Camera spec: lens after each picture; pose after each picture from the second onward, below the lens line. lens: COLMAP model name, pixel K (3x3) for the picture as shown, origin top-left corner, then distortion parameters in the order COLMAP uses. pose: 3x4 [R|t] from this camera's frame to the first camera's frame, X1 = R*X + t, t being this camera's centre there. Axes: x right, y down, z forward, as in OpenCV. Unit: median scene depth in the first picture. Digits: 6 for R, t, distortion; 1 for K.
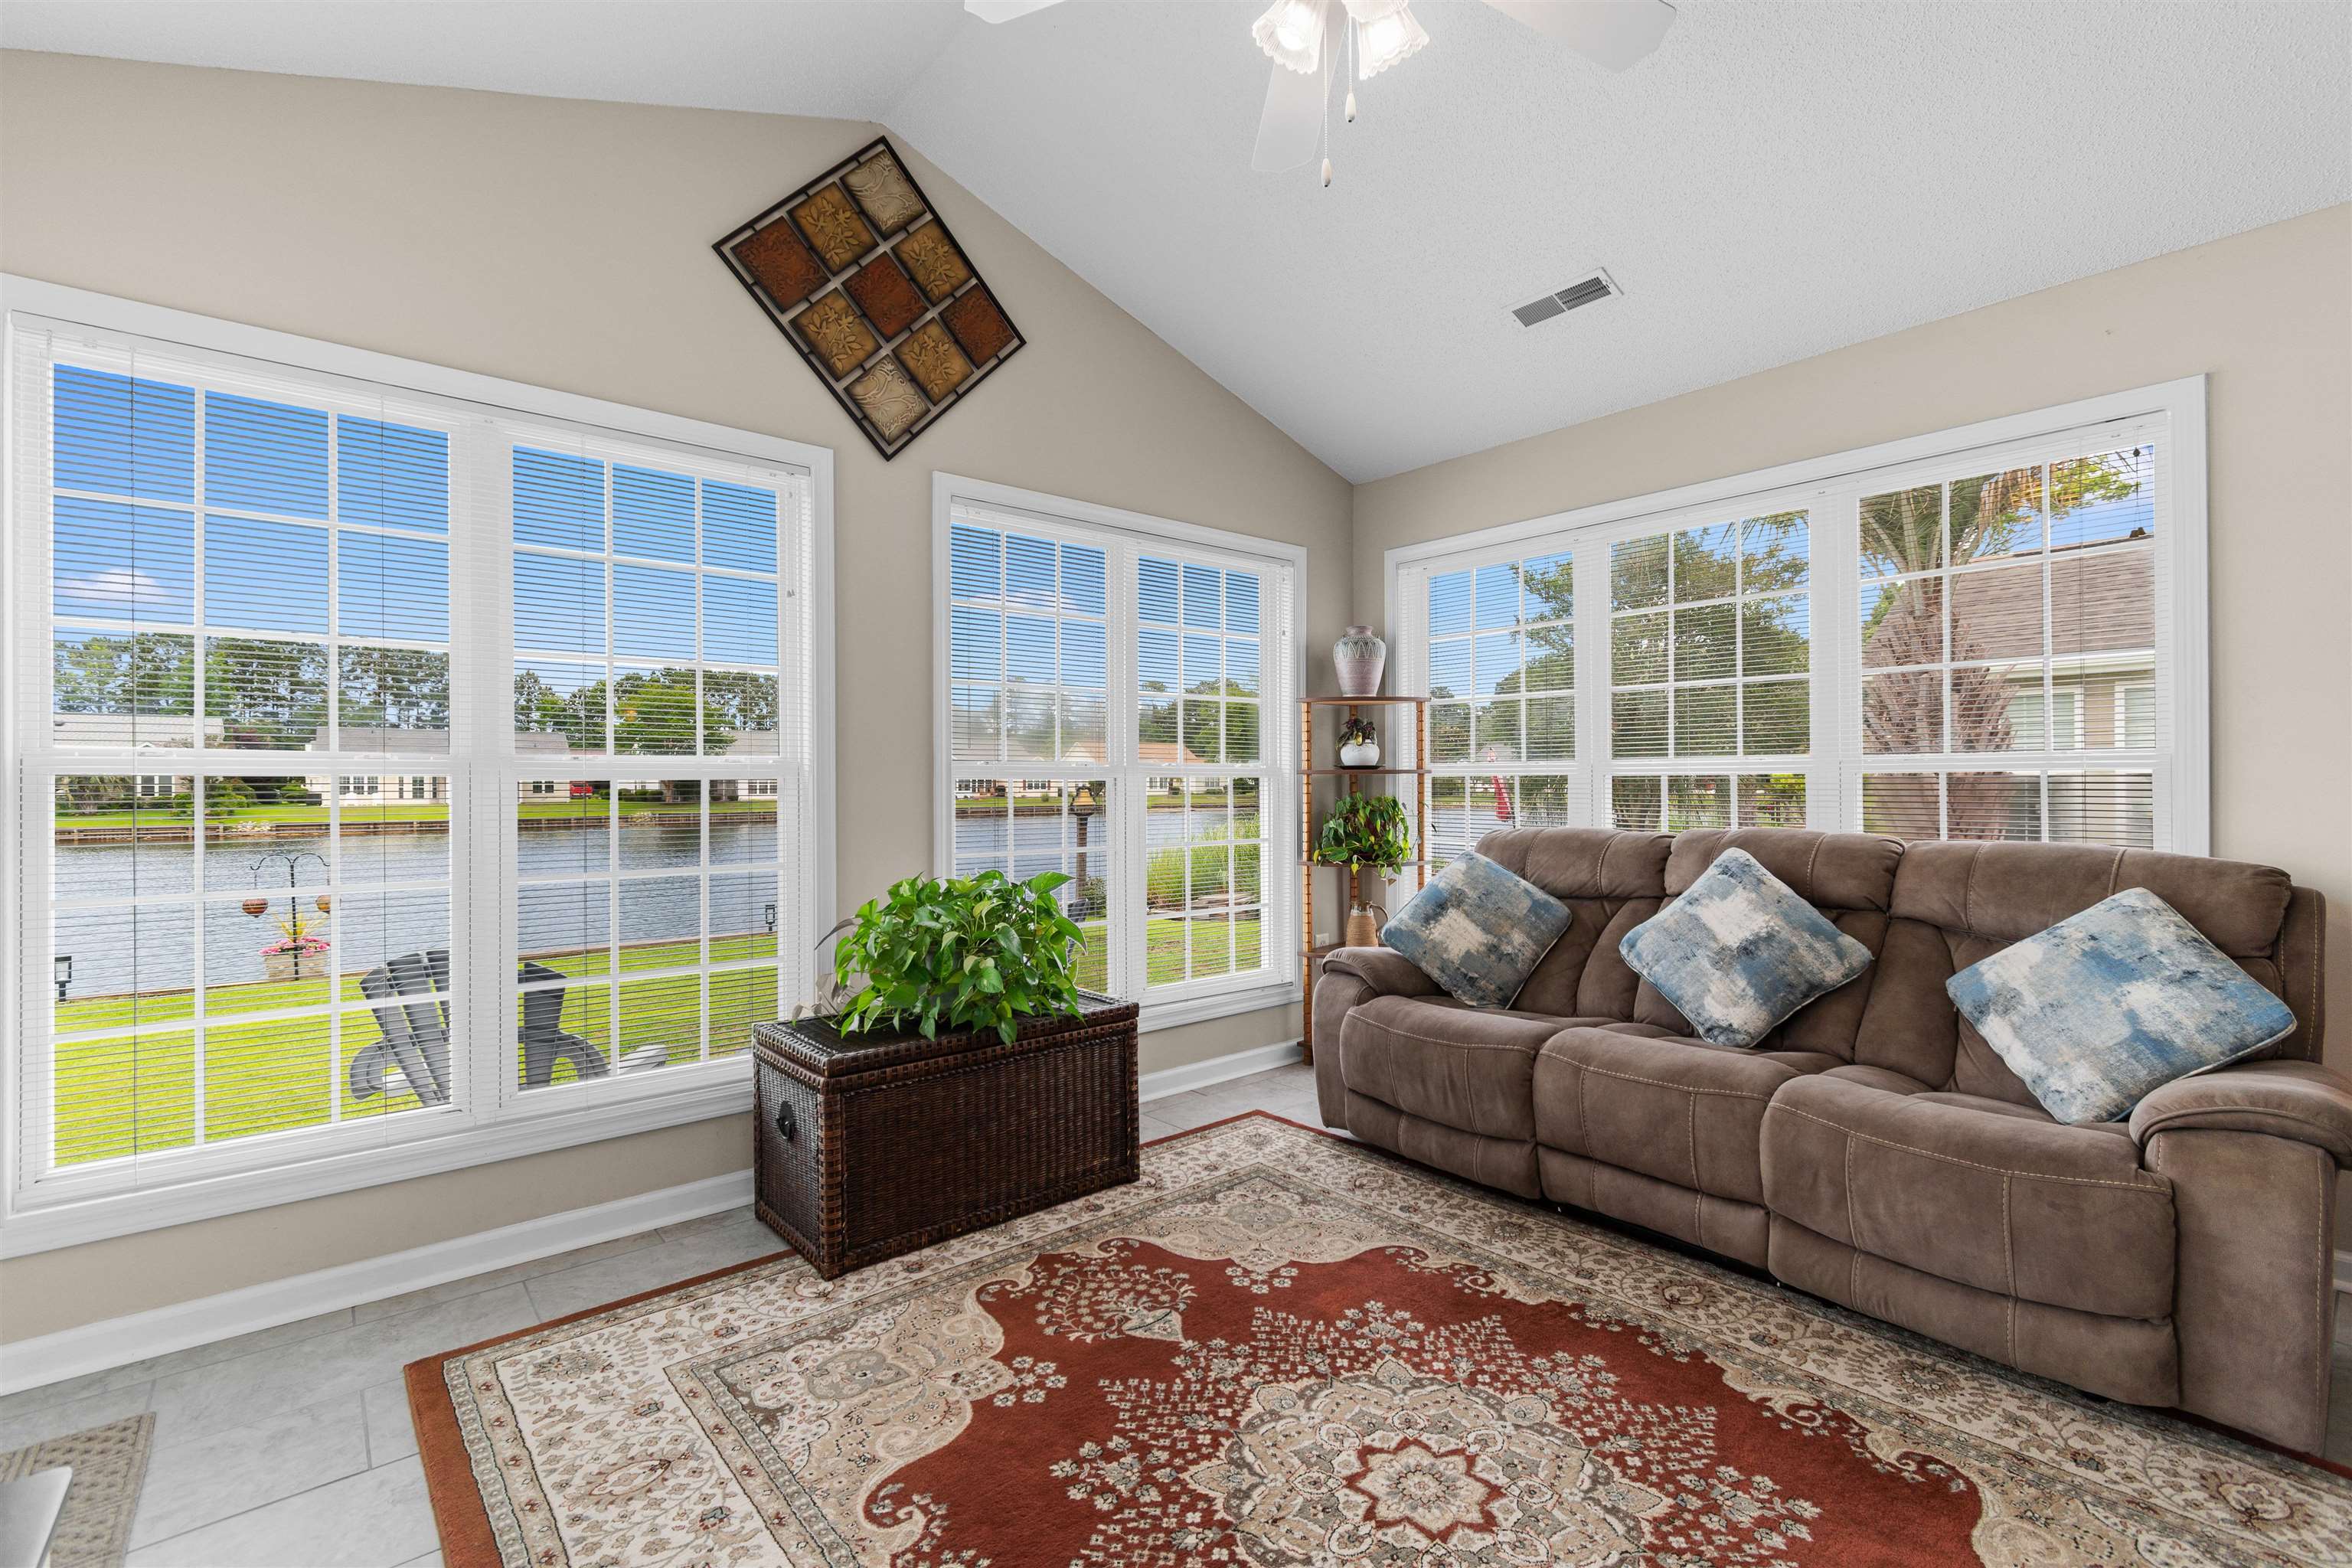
lens RADIAL K [[1031.5, 0, 1185.0], [0, 1031.5, 786.1], [0, 0, 1]] dist [0.001459, -0.001002]
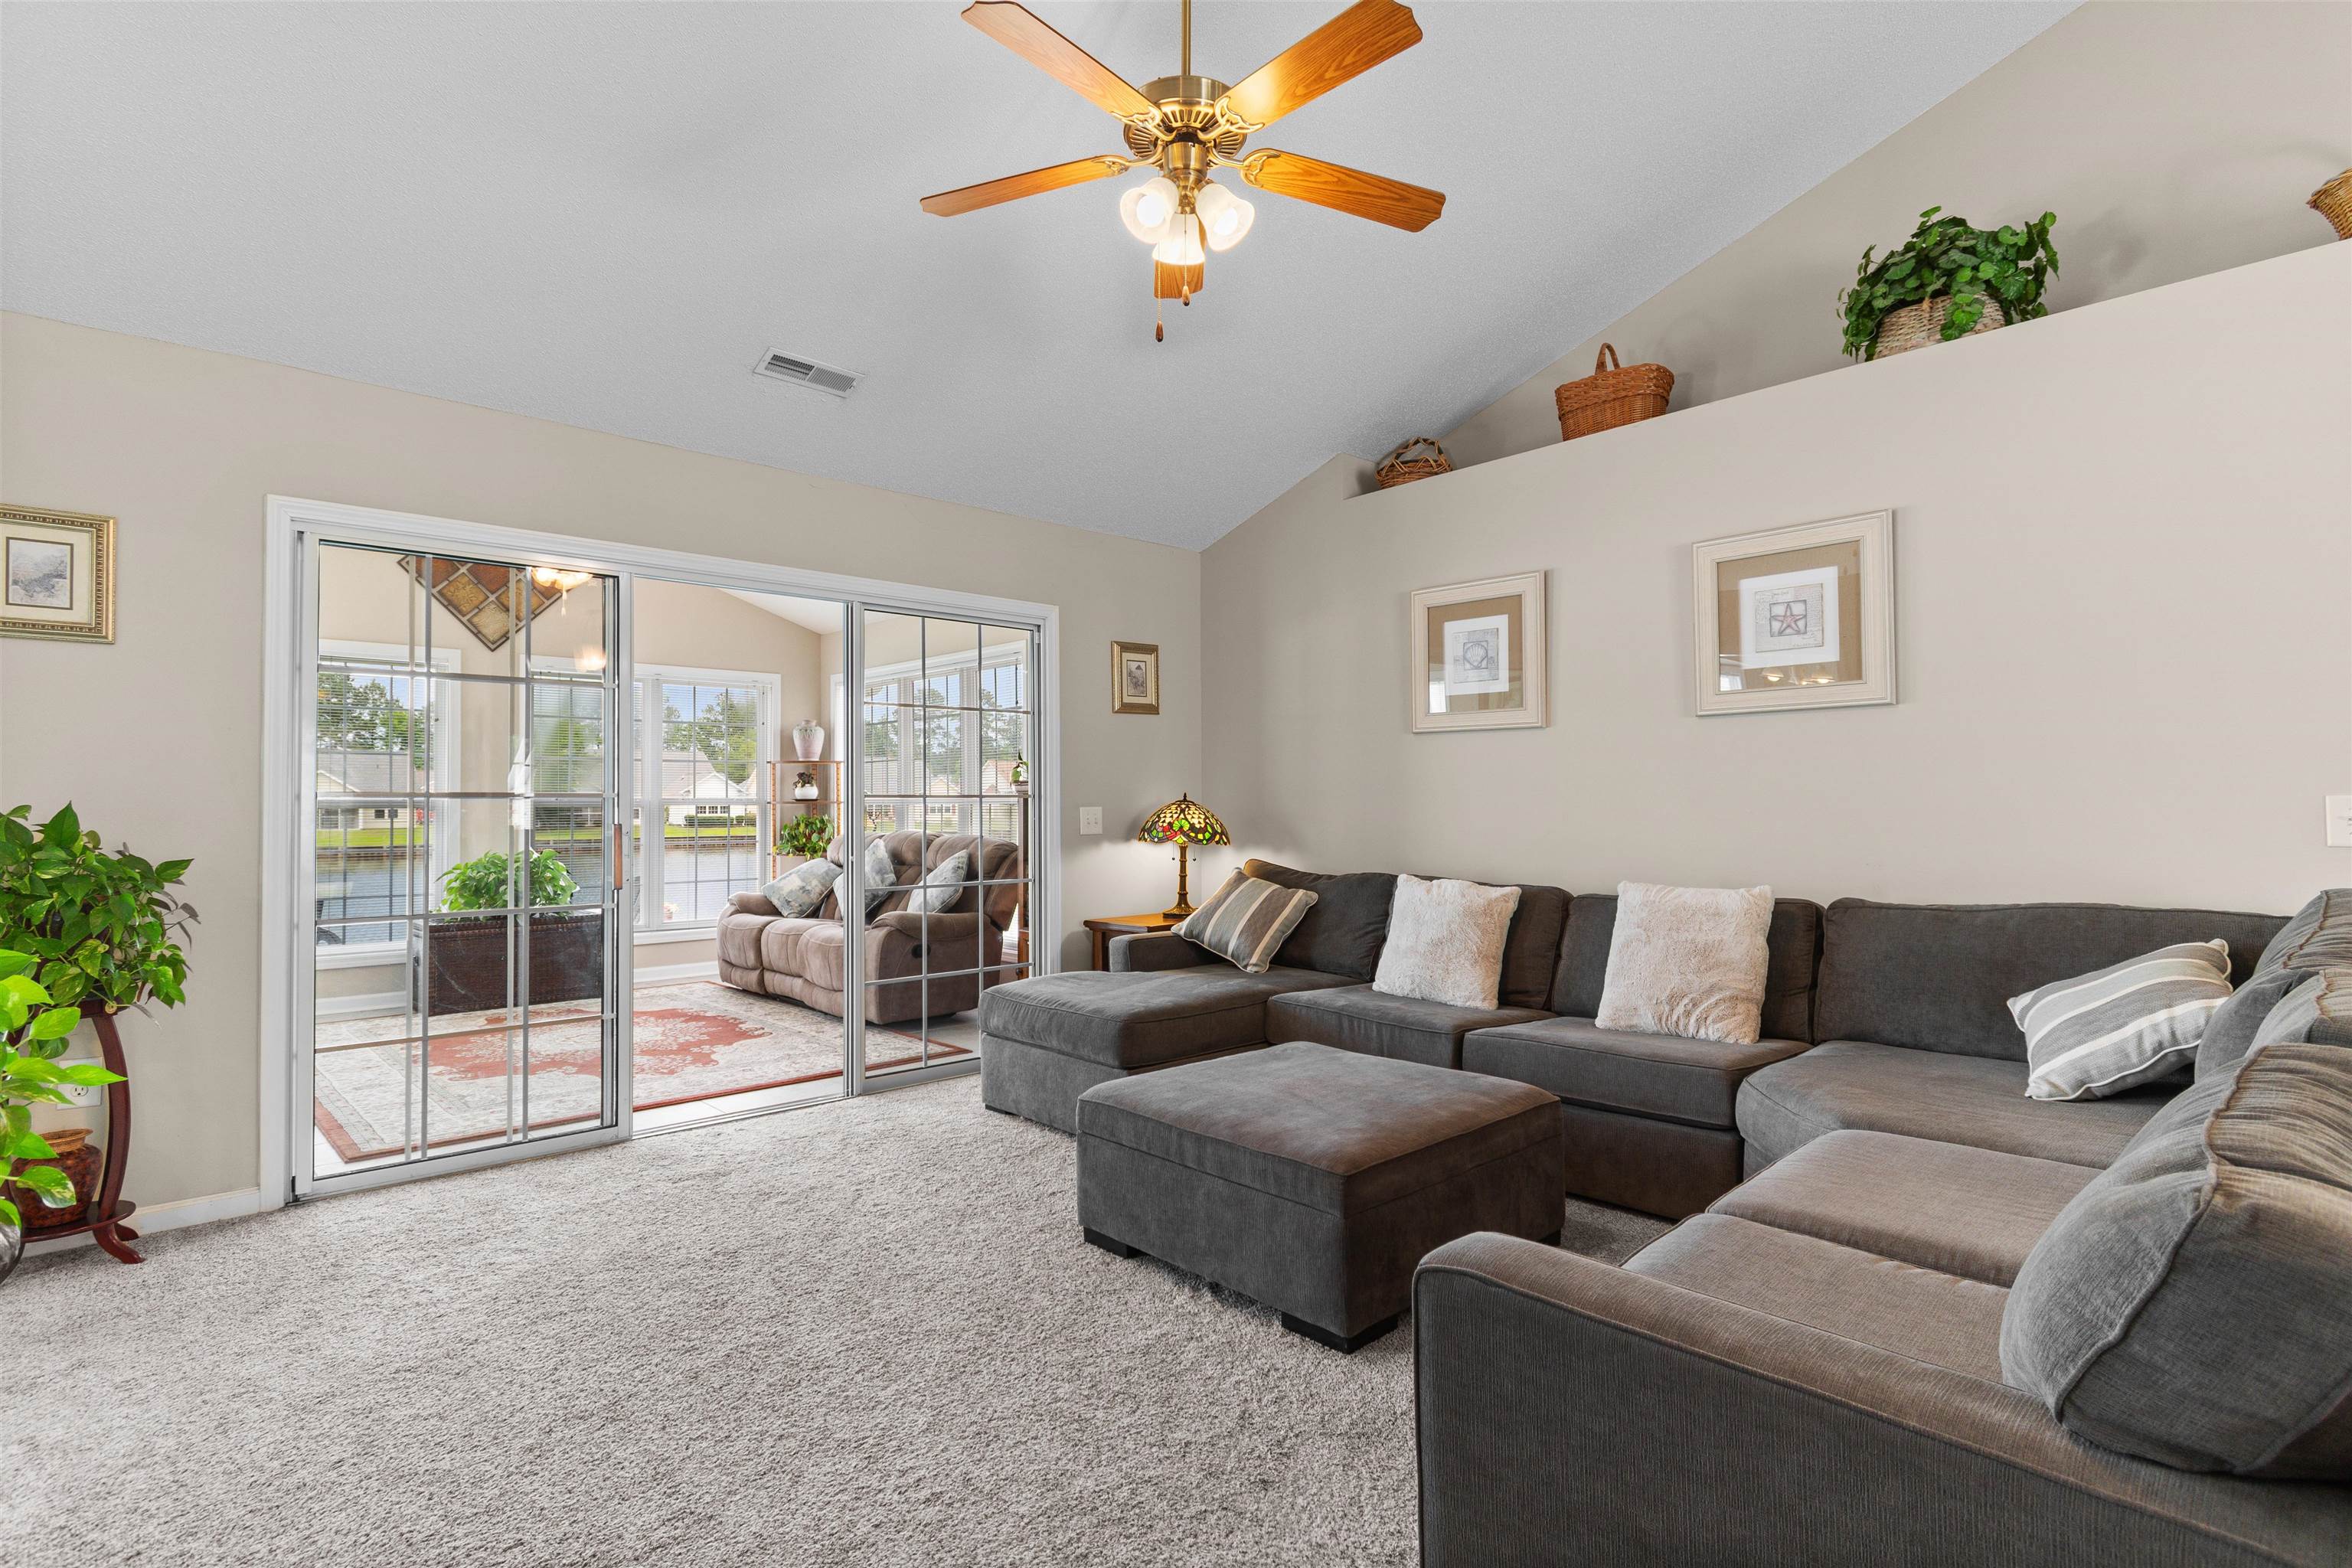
lens RADIAL K [[1167.3, 0, 1177.5], [0, 1167.3, 782.9], [0, 0, 1]] dist [0.005011, -0.000039]
pose [[0.999325, 0.001882, 0.036700, 1.244672], [-0.000930, 0.999663, -0.025924, 0.006447], [-0.036737, 0.025872, 0.998990, -1.719838]]
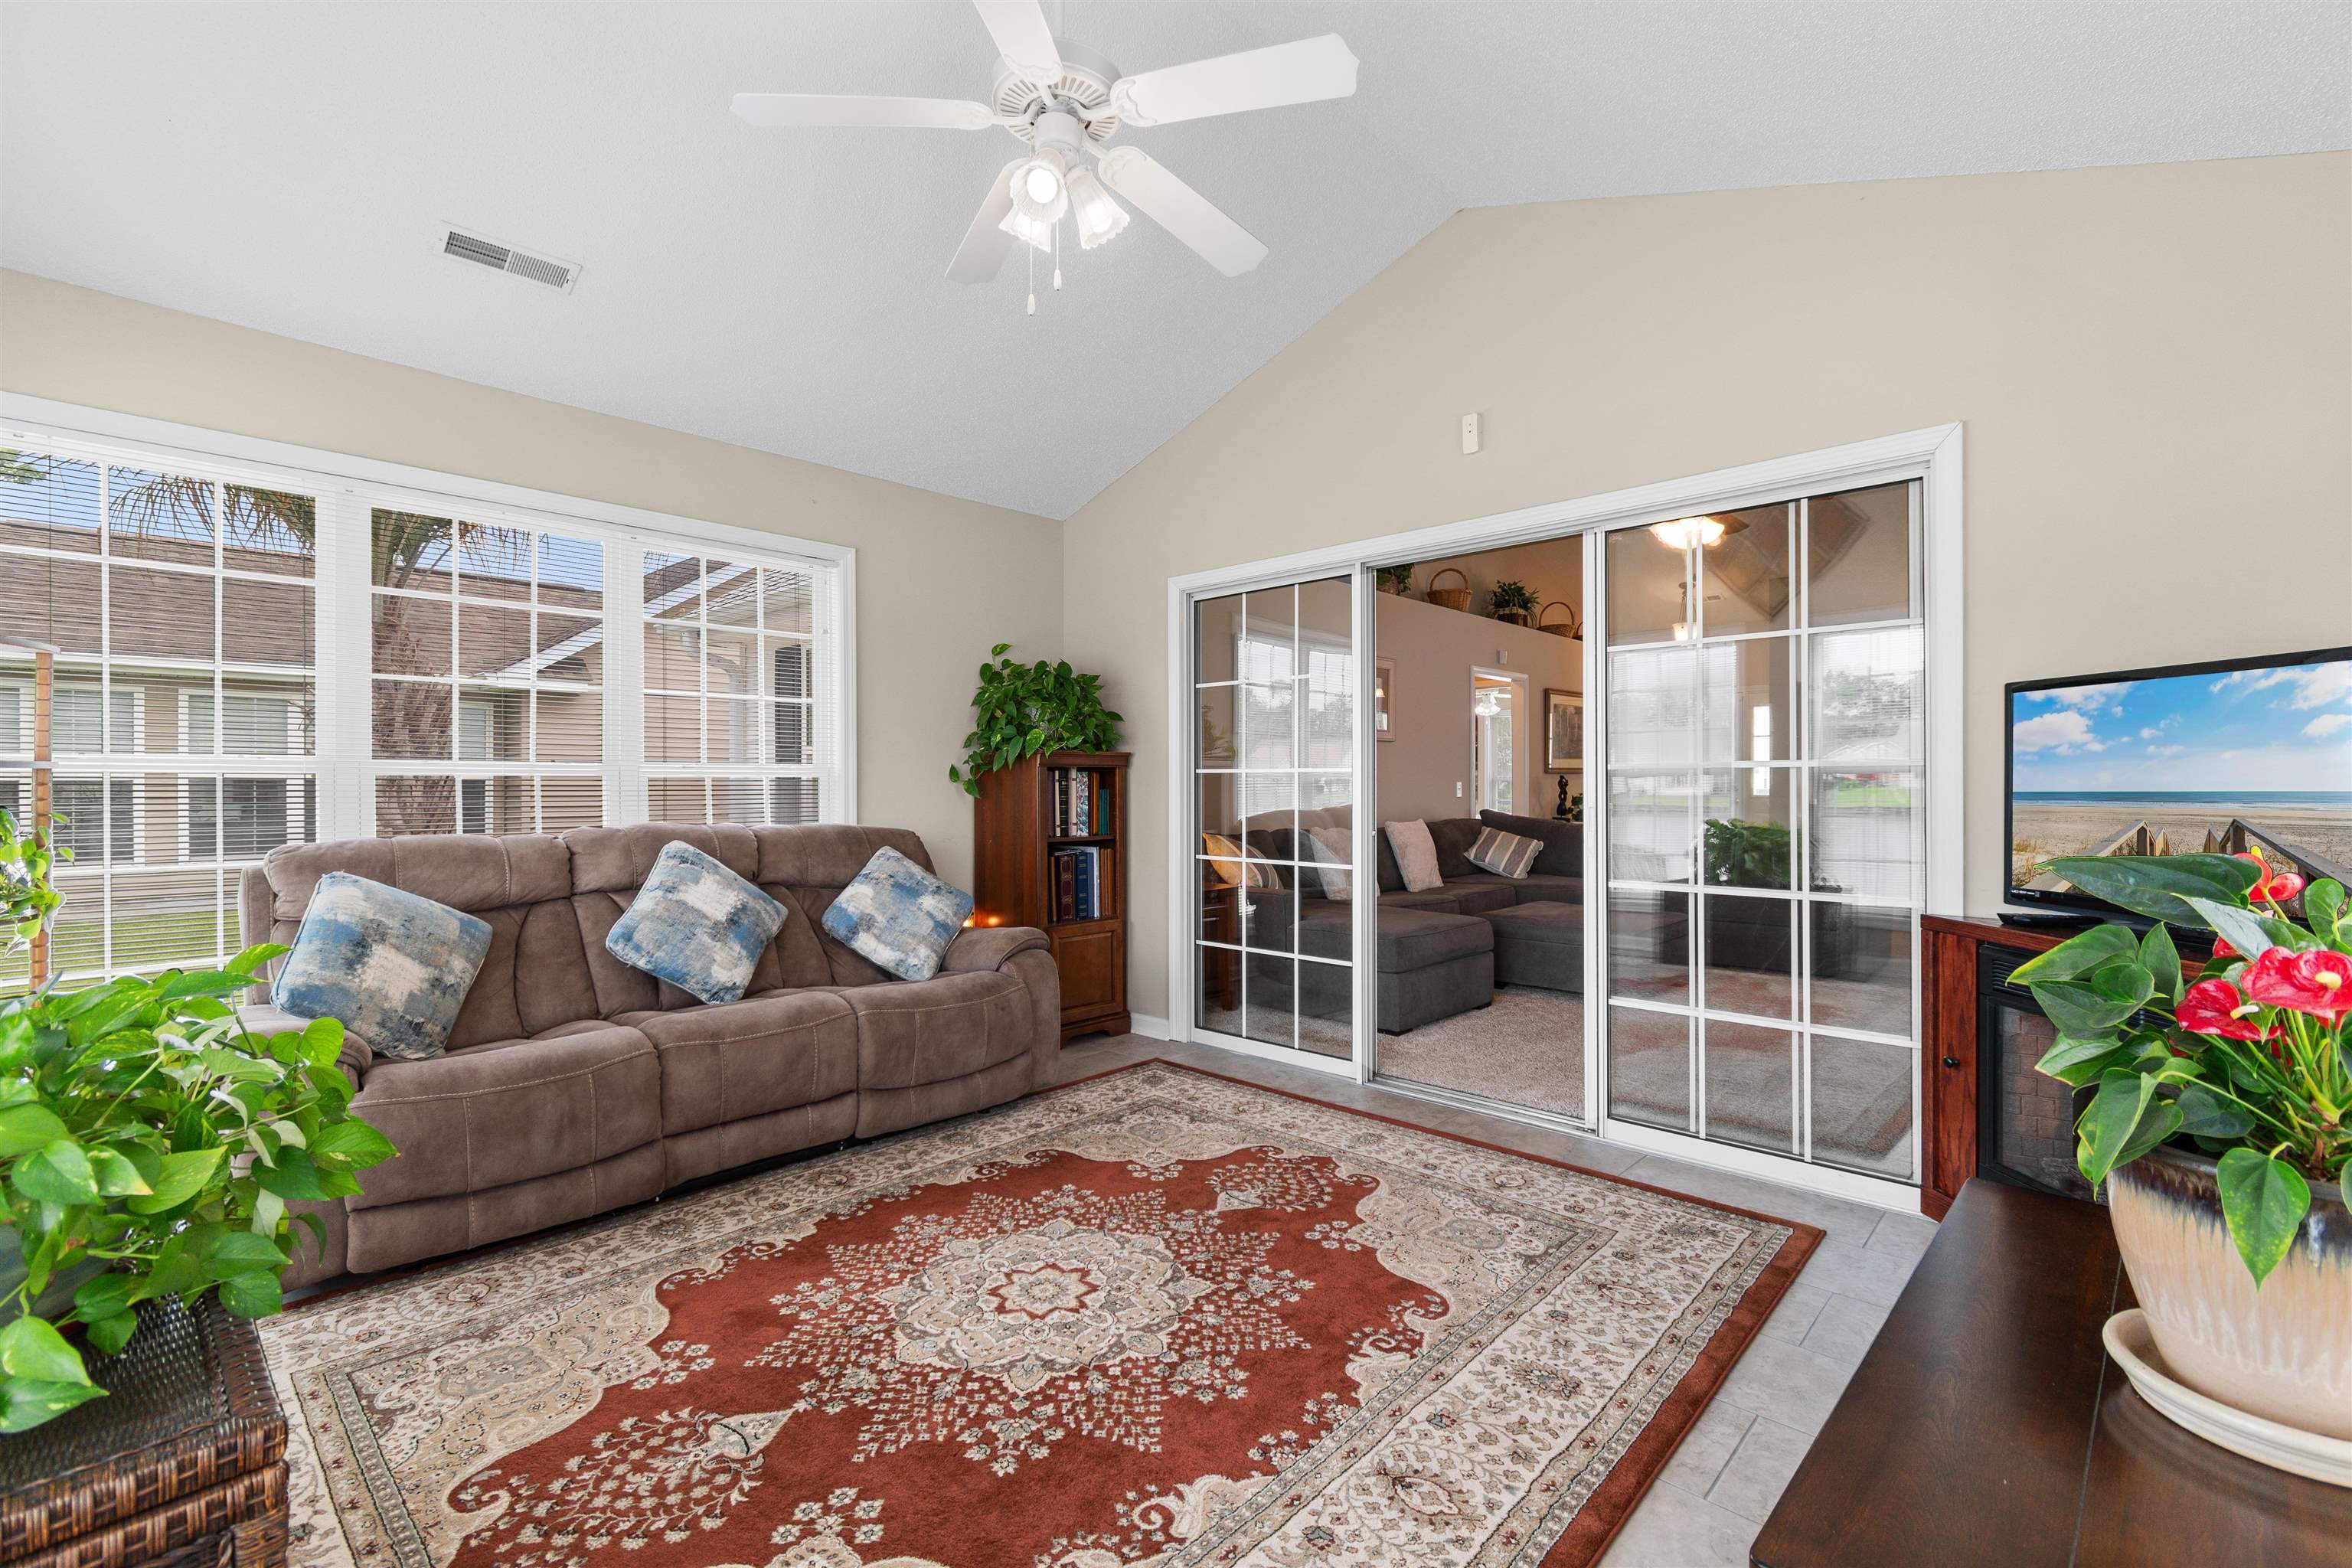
lens RADIAL K [[1031.5, 0, 1181.4], [0, 1031.5, 784.8], [0, 0, 1]] dist [0.001459, -0.001002]
pose [[-0.109911, 0.003287, 0.993936, -0.791116], [0.003800, 0.999989, -0.002887, 0.003210], [-0.993934, 0.003460, -0.109923, 0.654303]]
